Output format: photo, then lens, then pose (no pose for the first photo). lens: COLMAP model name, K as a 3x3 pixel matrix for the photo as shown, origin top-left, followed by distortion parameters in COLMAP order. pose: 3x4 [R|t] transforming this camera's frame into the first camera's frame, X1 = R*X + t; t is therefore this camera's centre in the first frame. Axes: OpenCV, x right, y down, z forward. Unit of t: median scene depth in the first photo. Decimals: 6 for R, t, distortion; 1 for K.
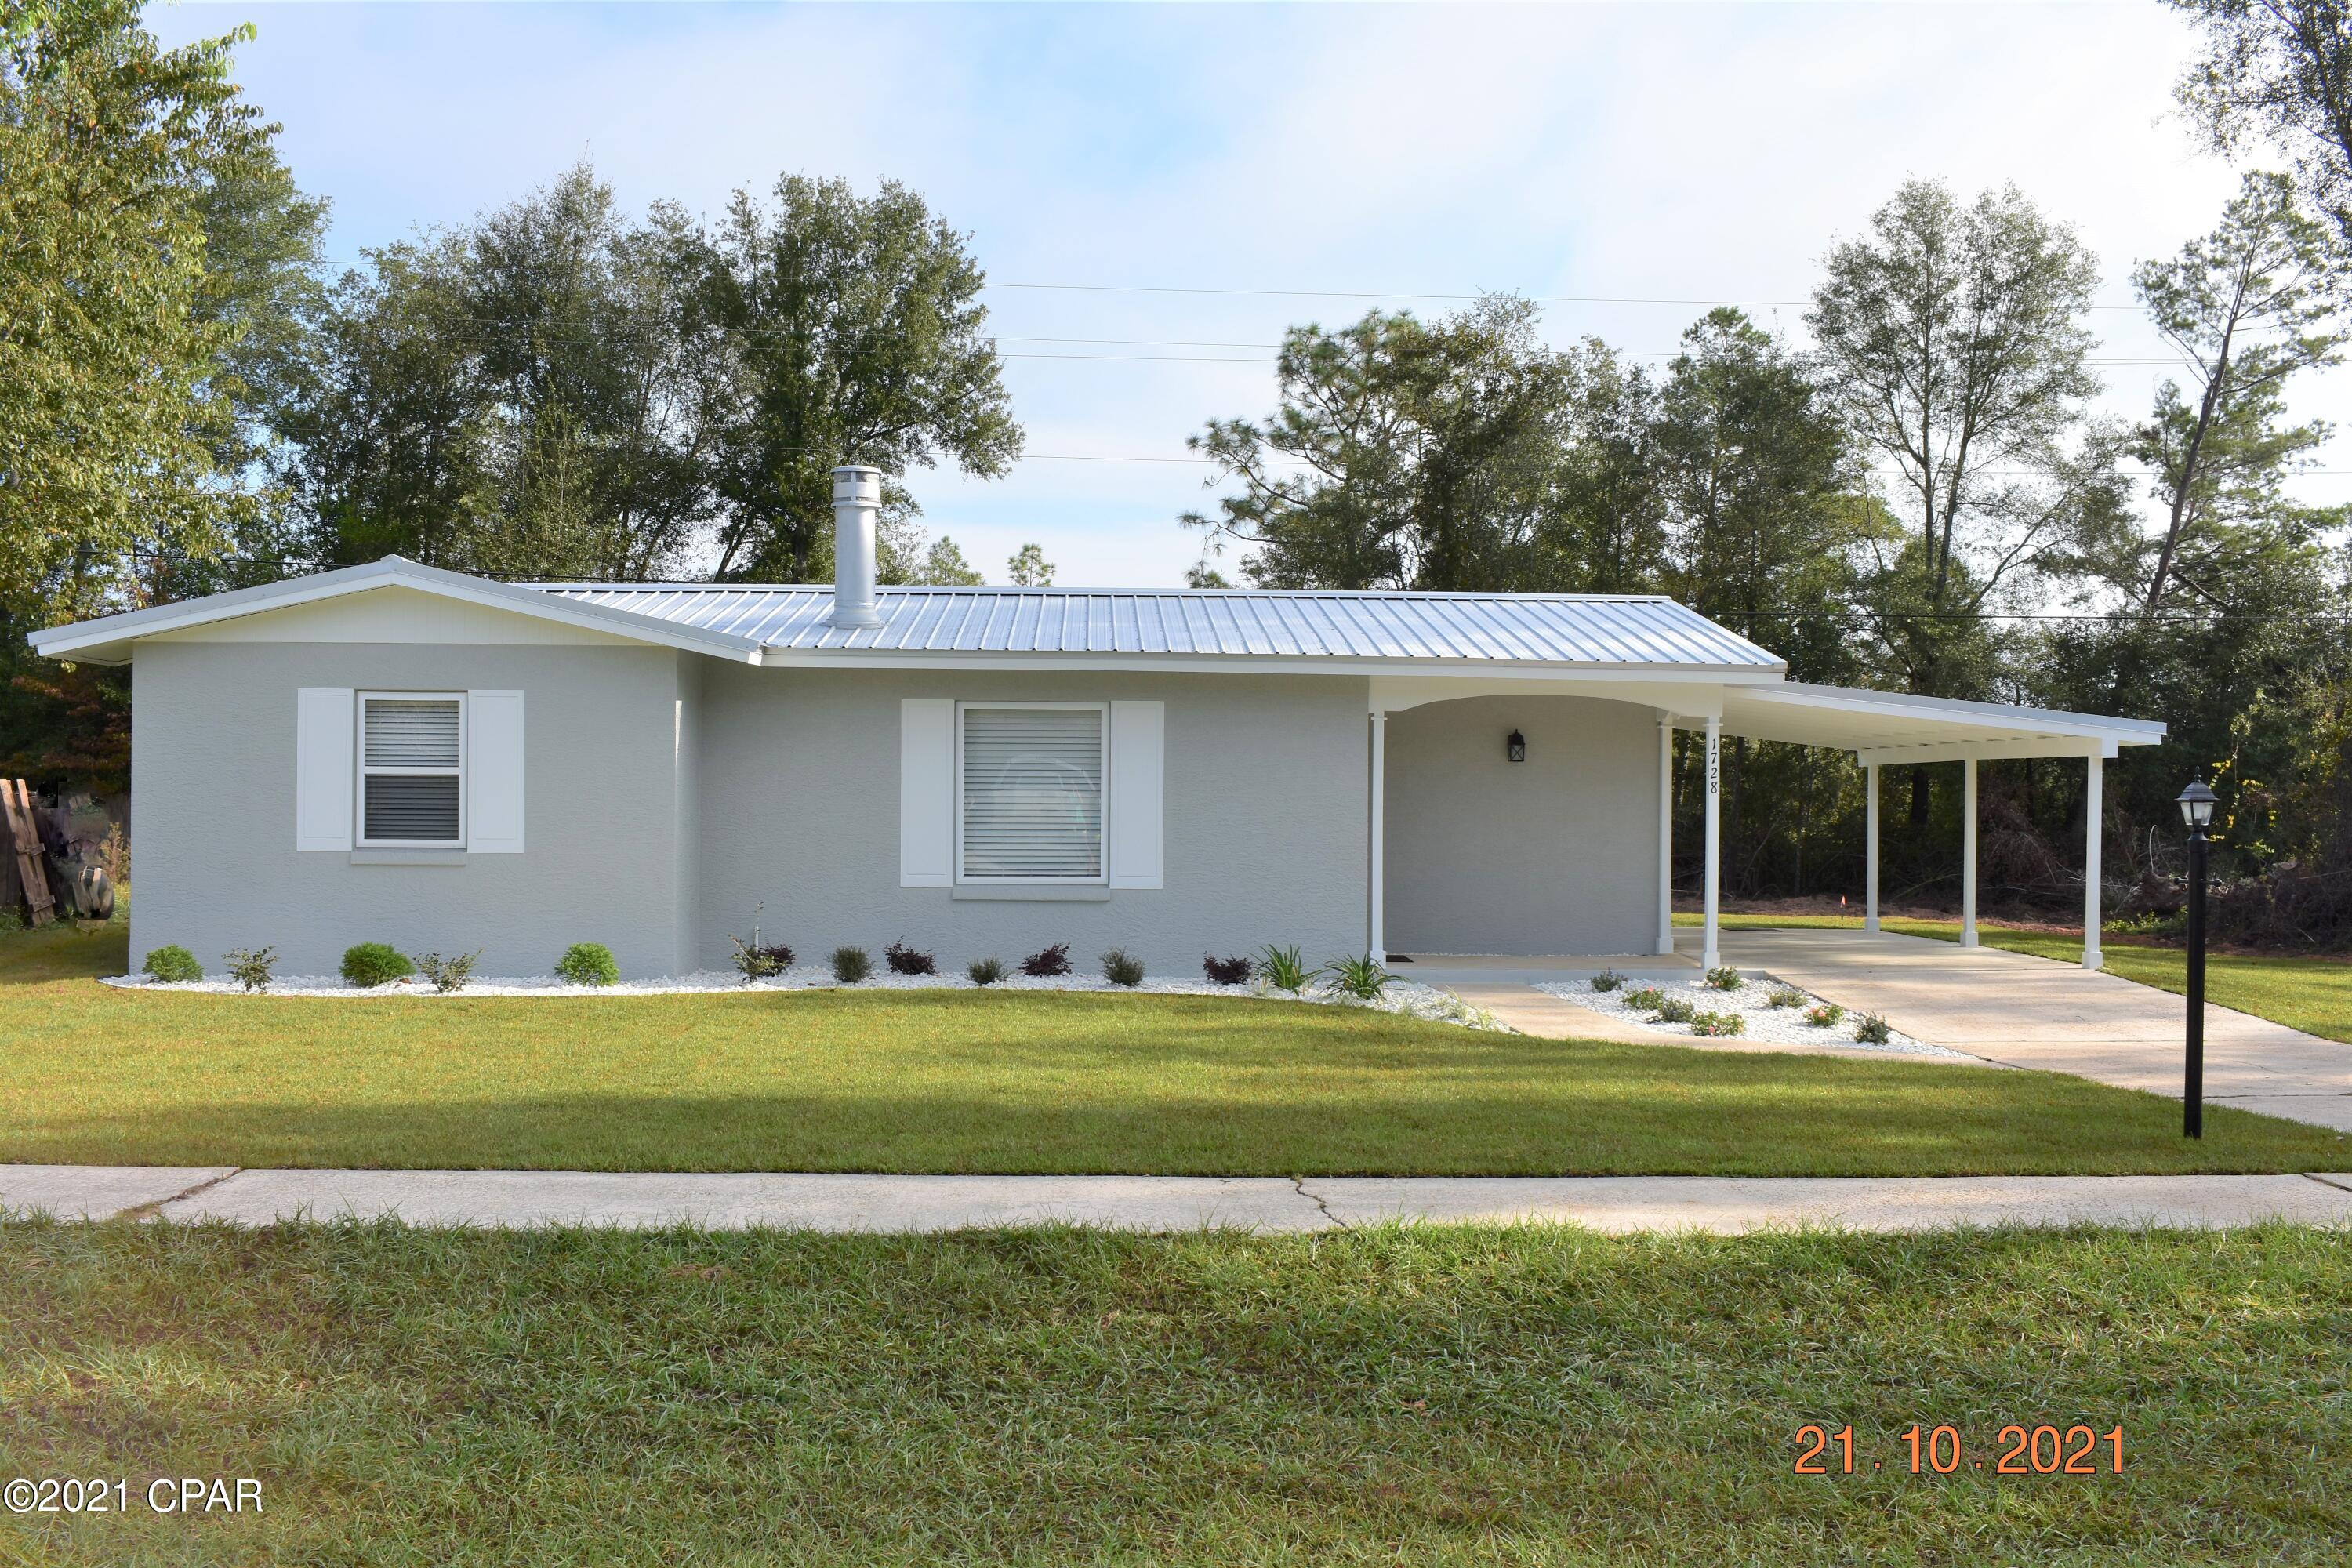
lens RADIAL K [[2207.4, 0, 1186.1], [0, 2207.4, 782.9], [0, 0, 1]] dist [-0.077869, 0.000000]
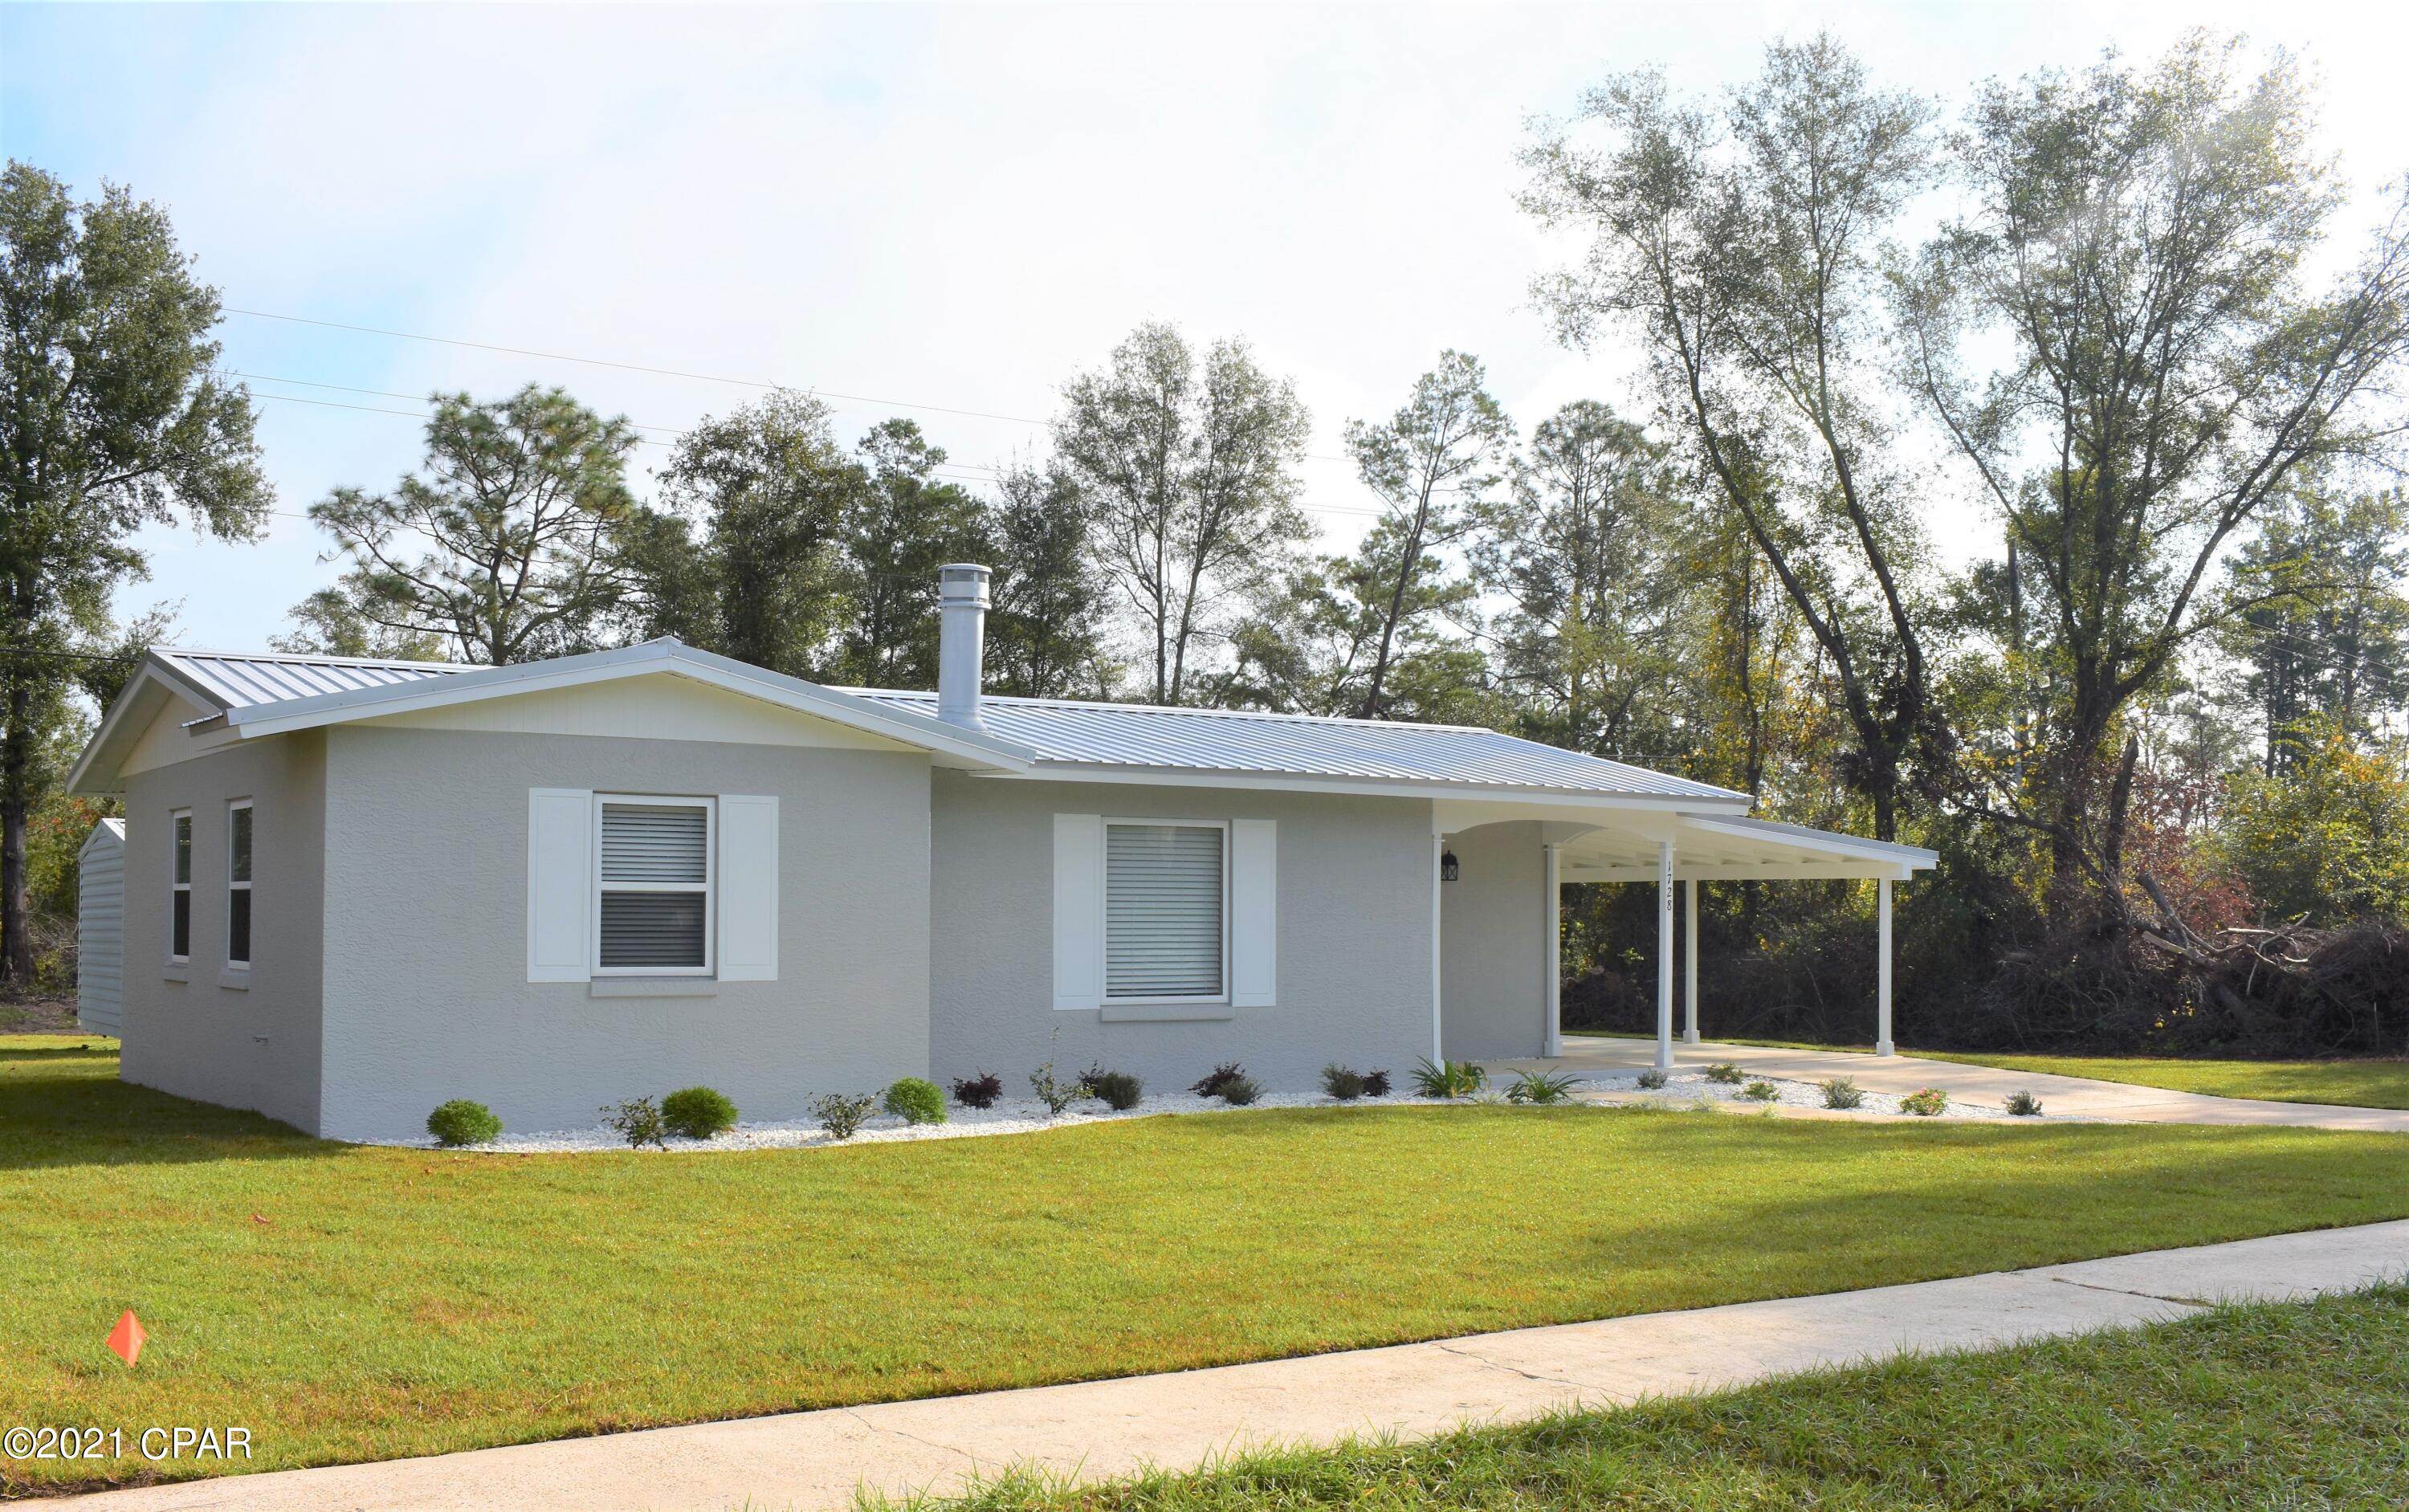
lens RADIAL K [[2351.4, 0, 1191.0], [0, 2351.4, 778.0], [0, 0, 1]] dist [-0.064703, 0.000000]
pose [[0.859496, 0.026550, 0.510452, -0.555335], [-0.000371, 0.998682, -0.051319, -0.000957], [-0.511142, 0.043919, 0.858373, 0.084878]]
